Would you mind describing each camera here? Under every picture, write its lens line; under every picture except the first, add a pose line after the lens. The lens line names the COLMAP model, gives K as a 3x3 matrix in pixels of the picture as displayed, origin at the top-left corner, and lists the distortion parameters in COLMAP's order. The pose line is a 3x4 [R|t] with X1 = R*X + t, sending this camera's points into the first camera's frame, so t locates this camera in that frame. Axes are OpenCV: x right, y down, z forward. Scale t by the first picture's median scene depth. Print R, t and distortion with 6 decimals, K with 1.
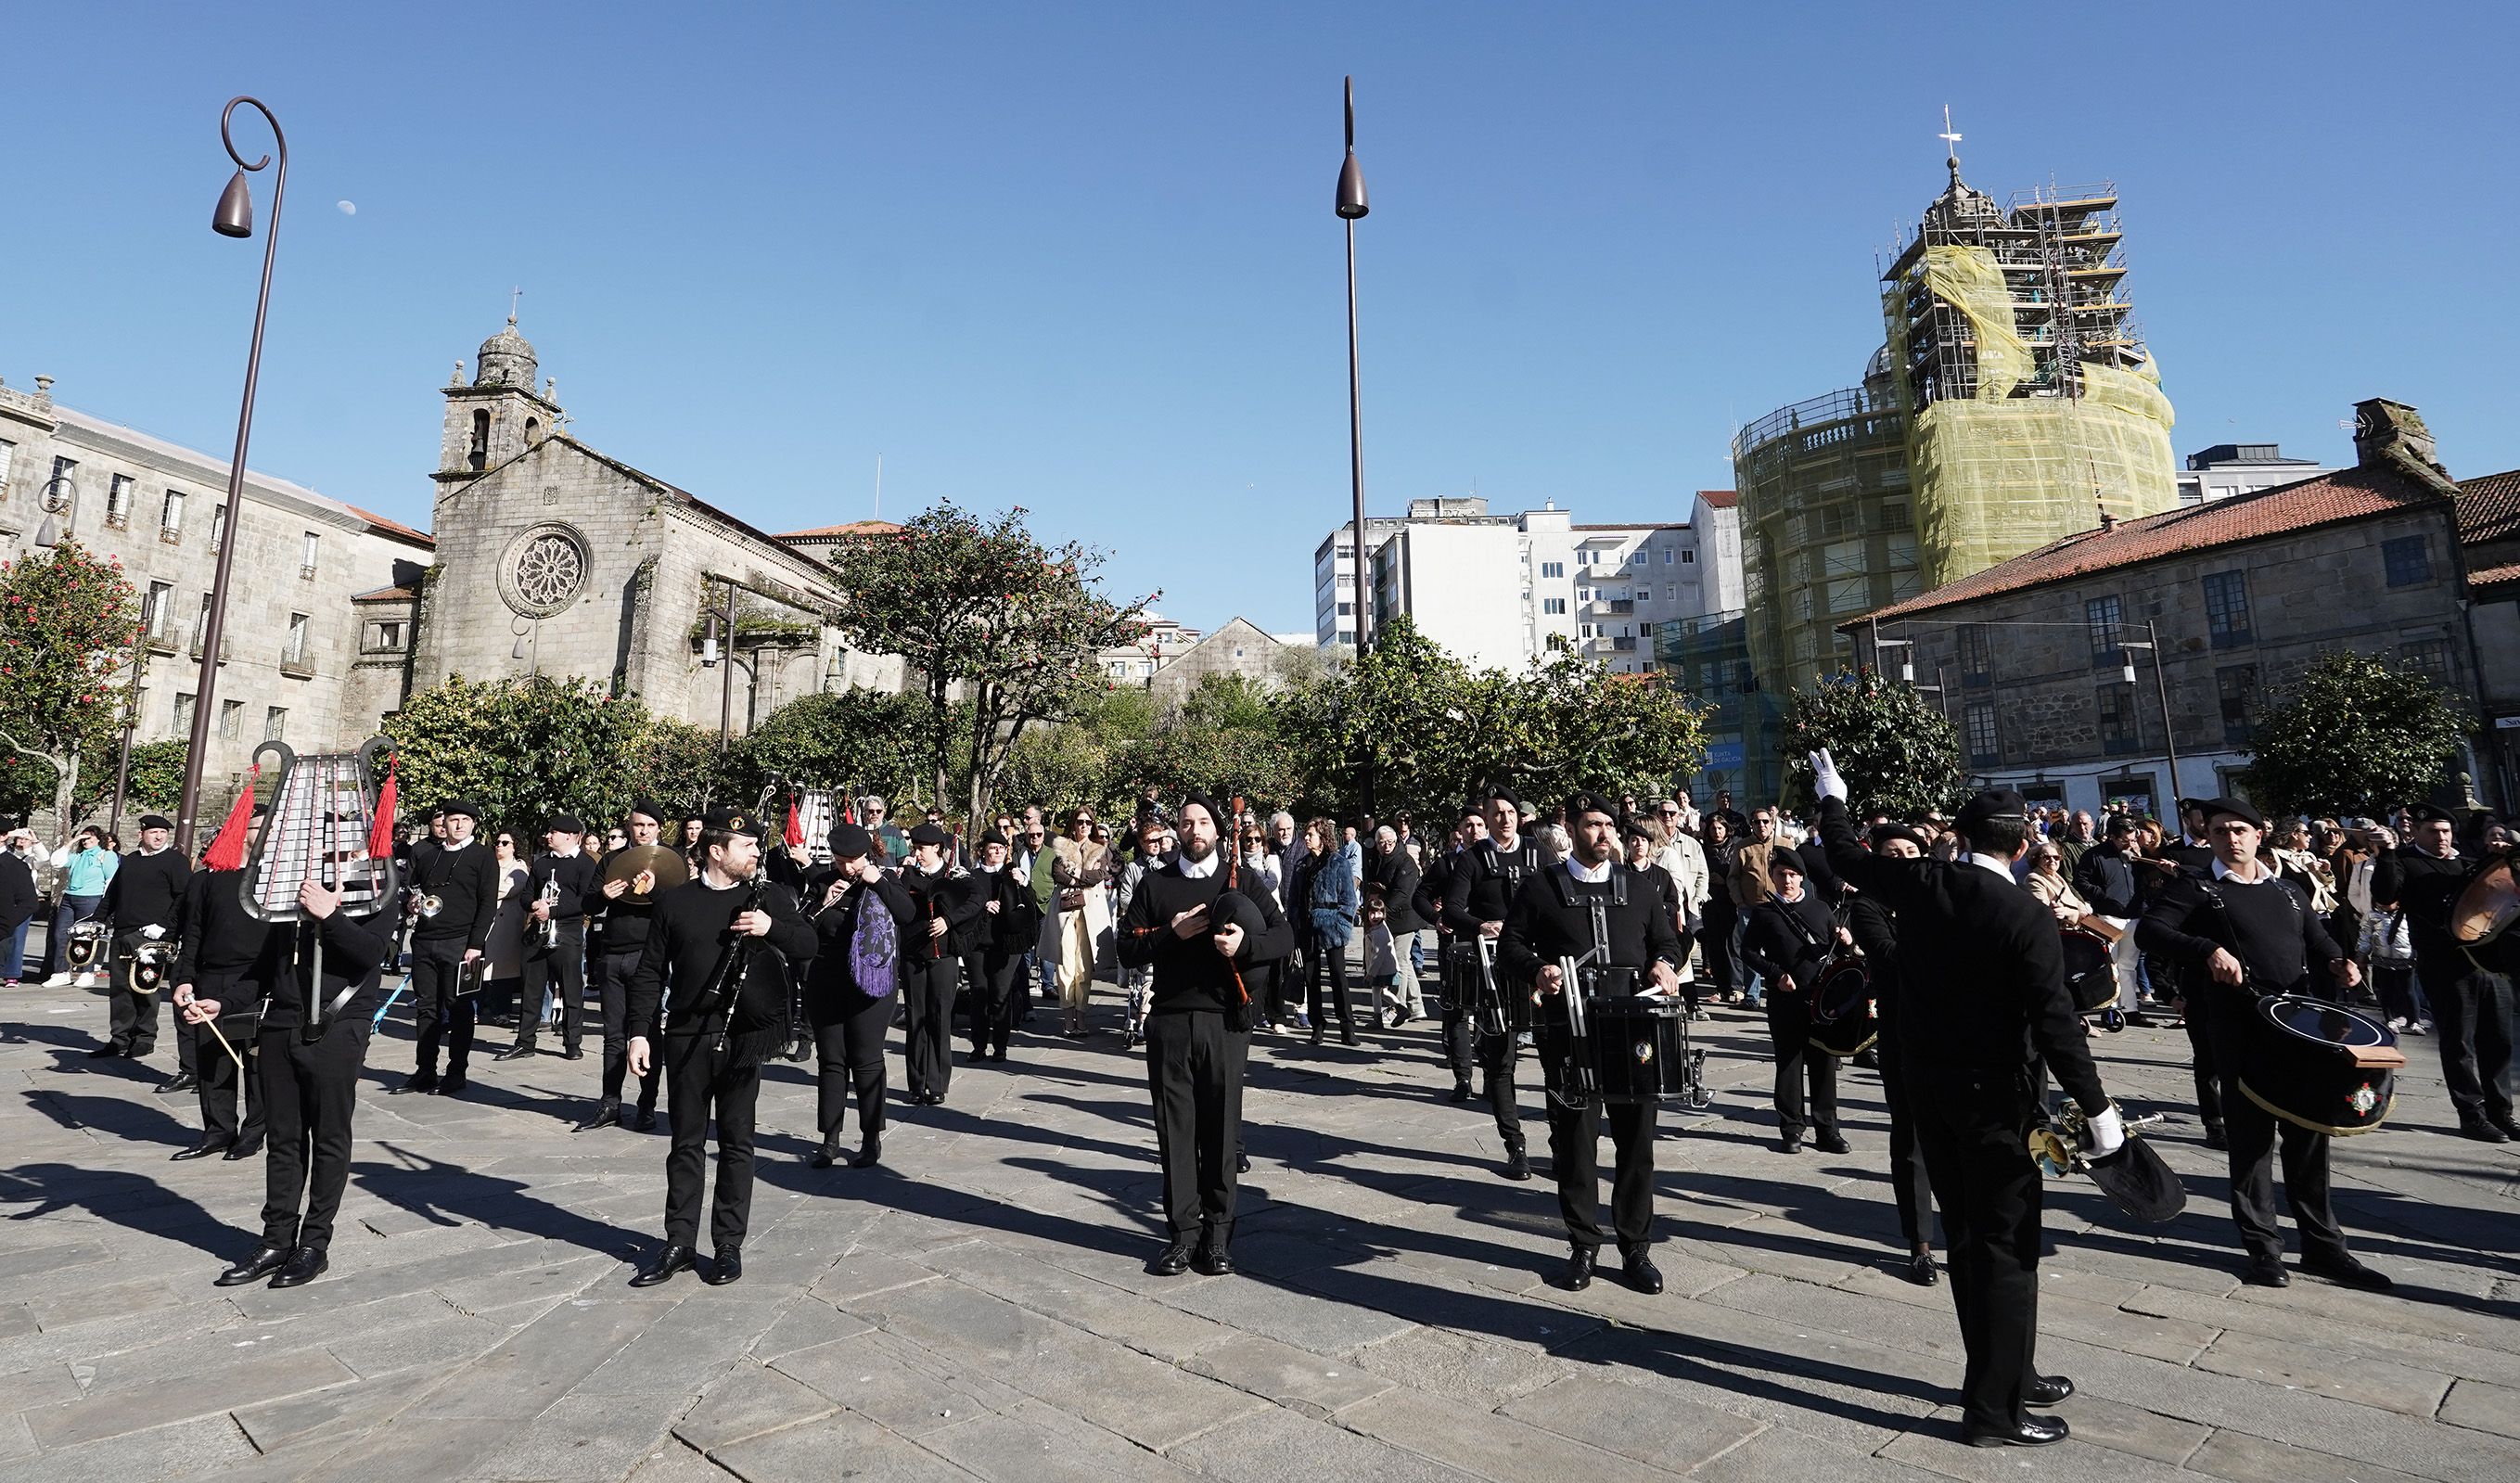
lens RADIAL K [[1466.1, 0, 1291.9], [0, 1466.1, 569.9], [0, 0, 1]] dist [0.003035, 0.002406]
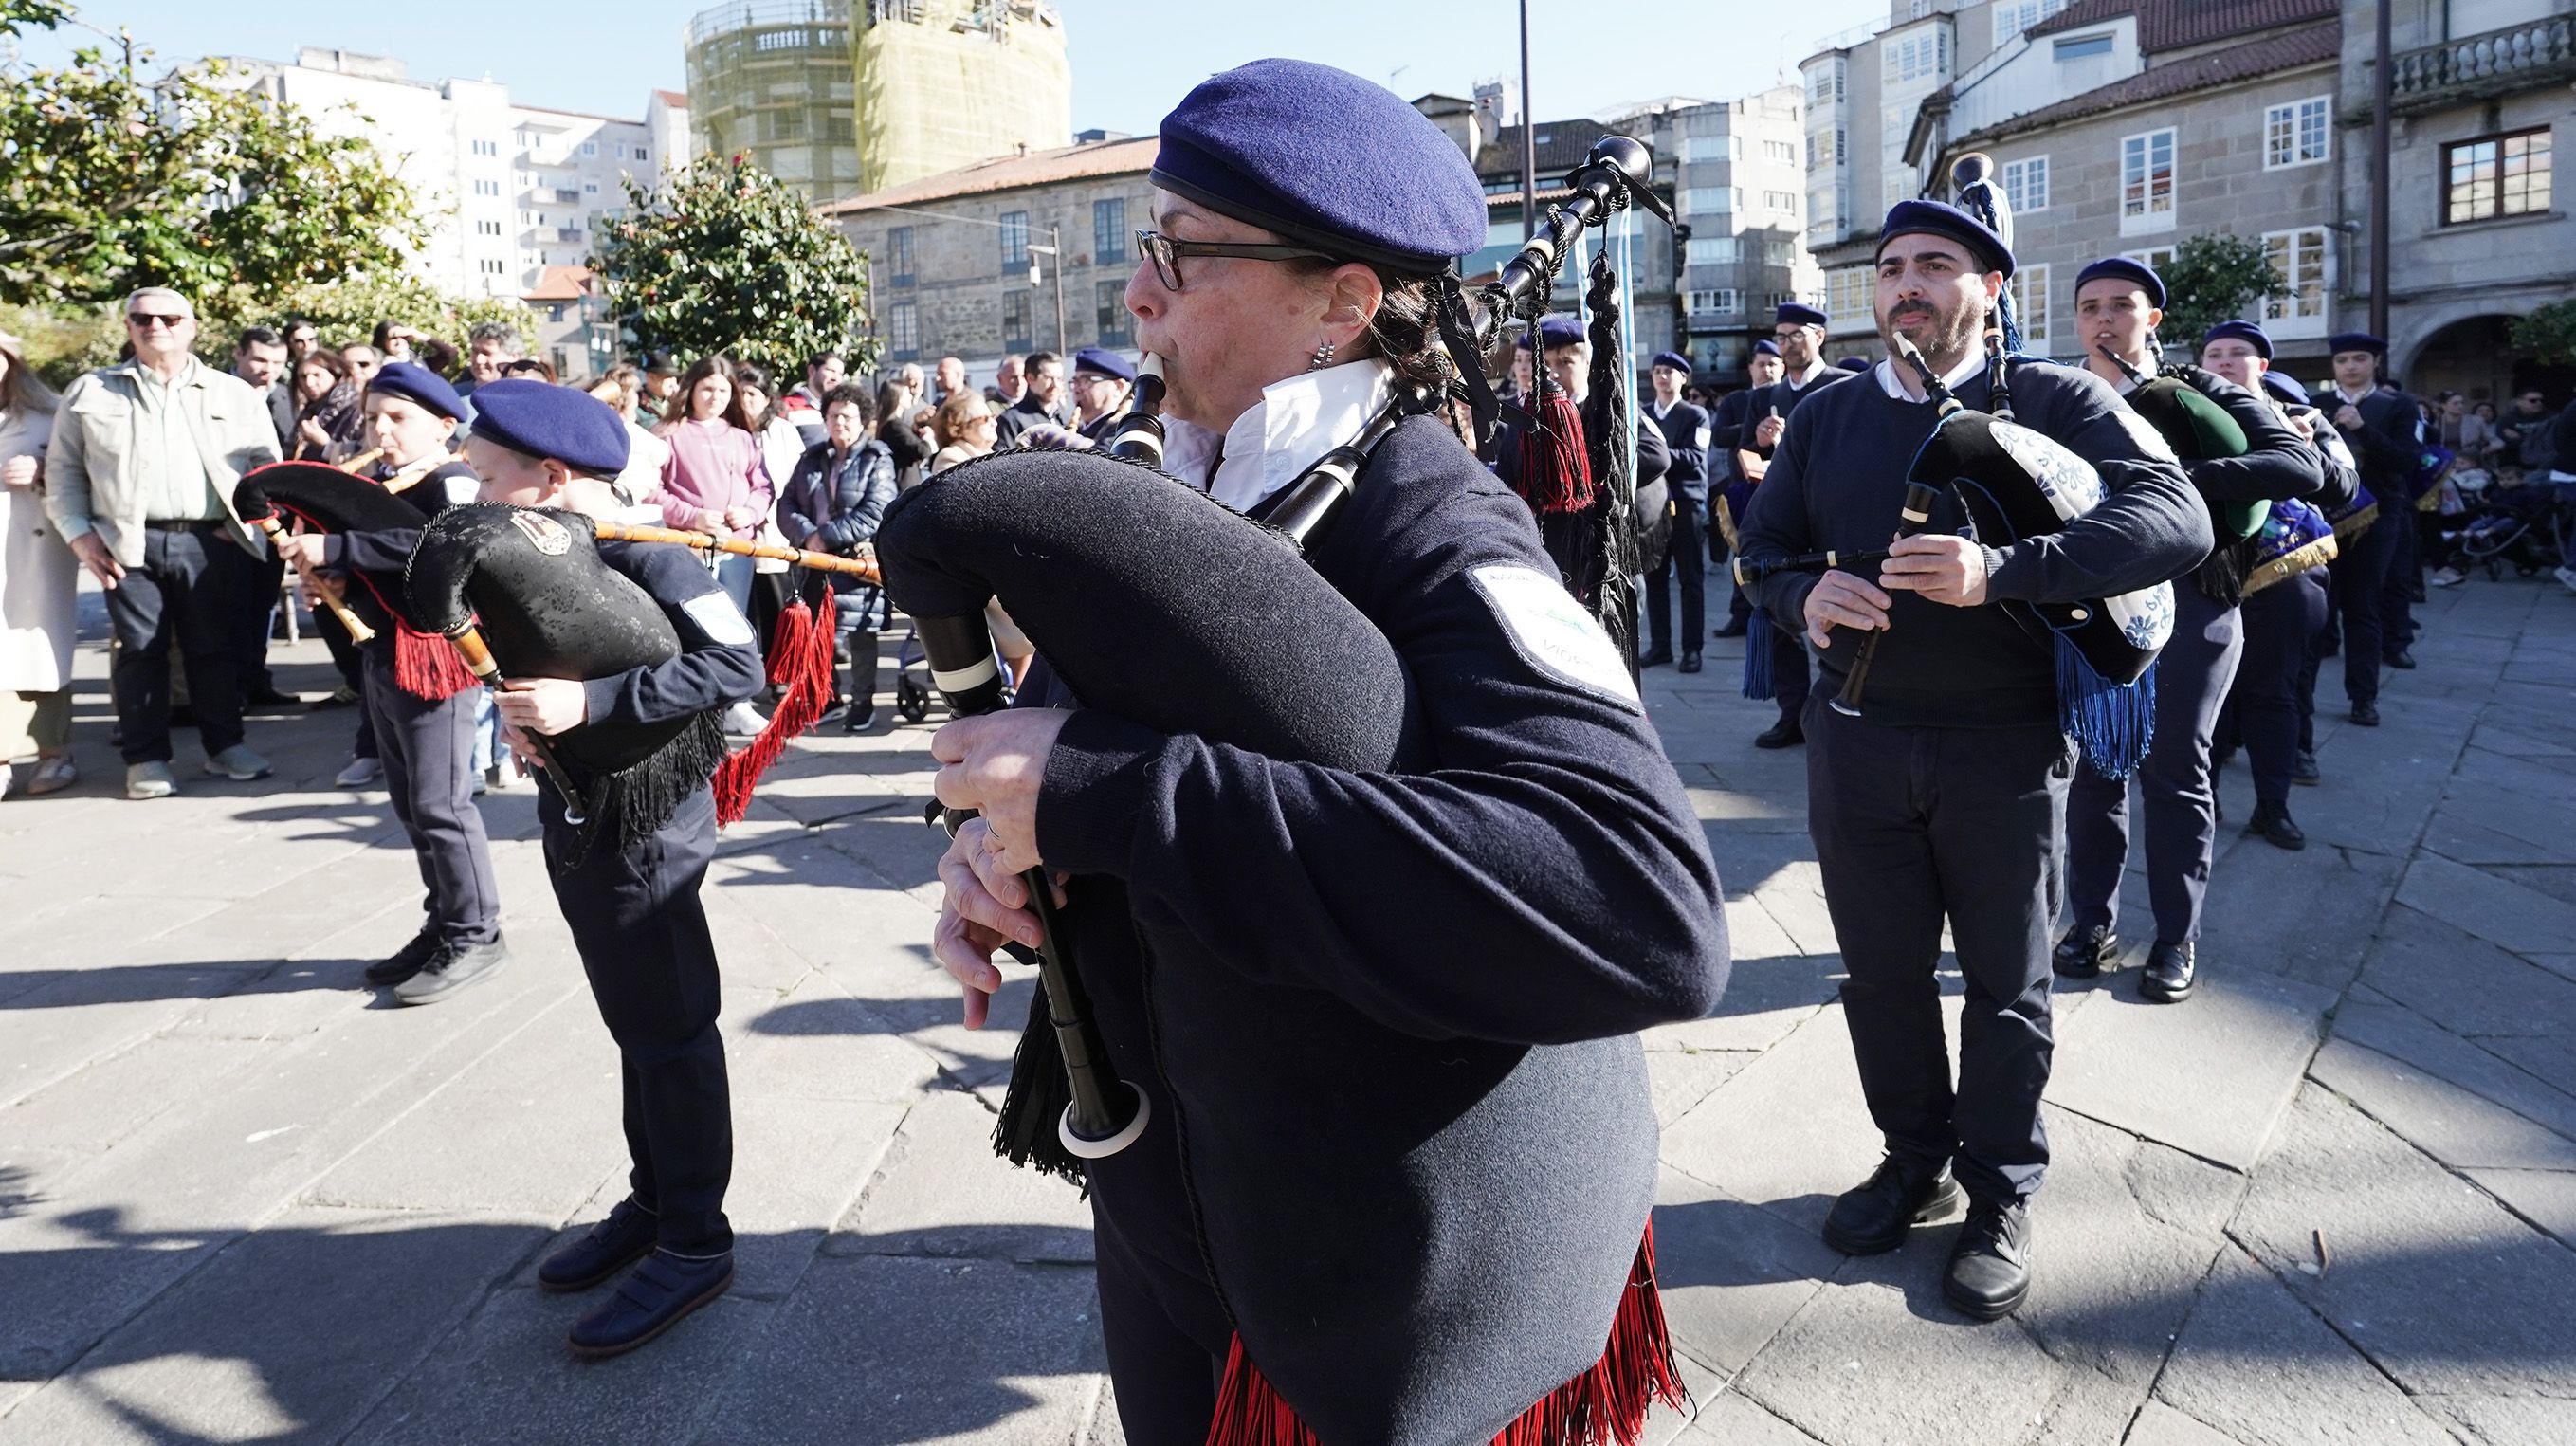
lens RADIAL K [[1261.2, 0, 1275.3], [0, 1261.2, 493.5], [0, 0, 1]] dist [-0.013429, 0.004368]
pose [[0.750332, -0.033786, 0.660197, 0.042211], [-0.117601, 0.975941, 0.183601, 0.018411], [-0.650517, -0.215402, 0.728307, 0.086659]]
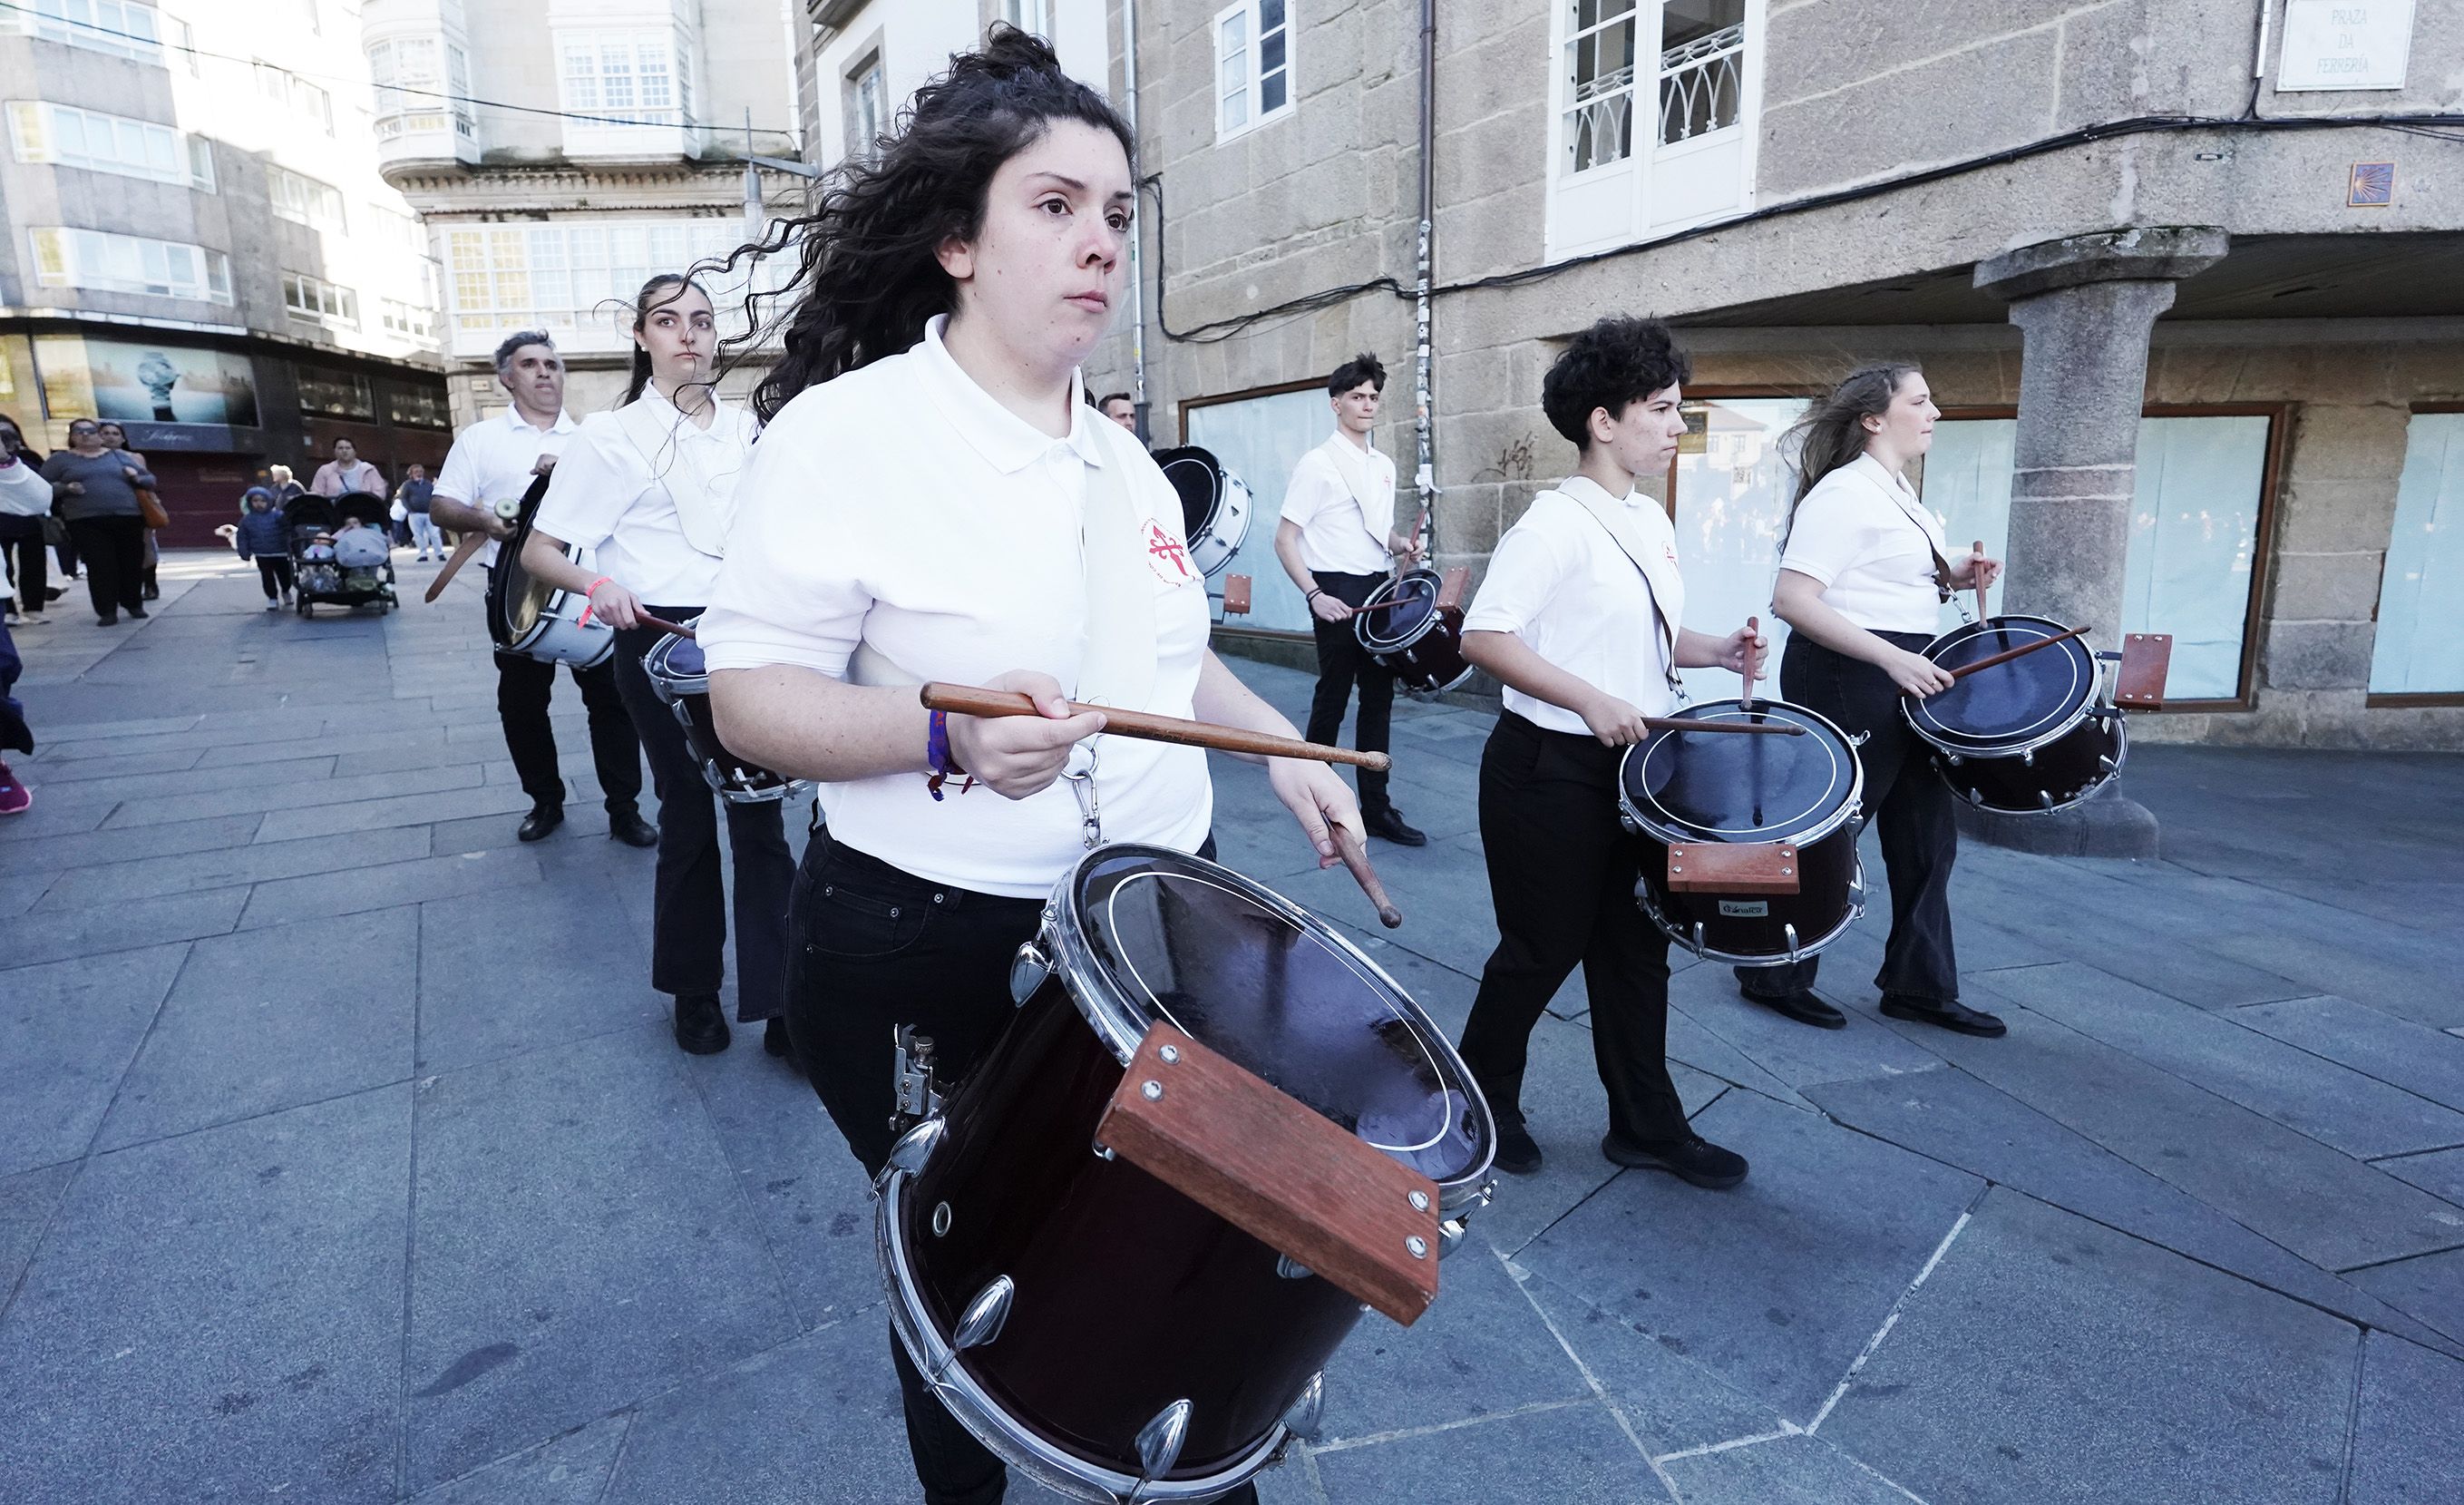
lens RADIAL K [[1077.1, 0, 1226.2], [0, 1077.1, 688.0], [0, 0, 1]] dist [-0.012690, 0.006880]
pose [[-0.232190, -0.137034, 0.962969, 0.526782], [-0.191726, 0.977050, 0.092808, 0.054425], [-0.953587, -0.163077, -0.253135, 0.342929]]
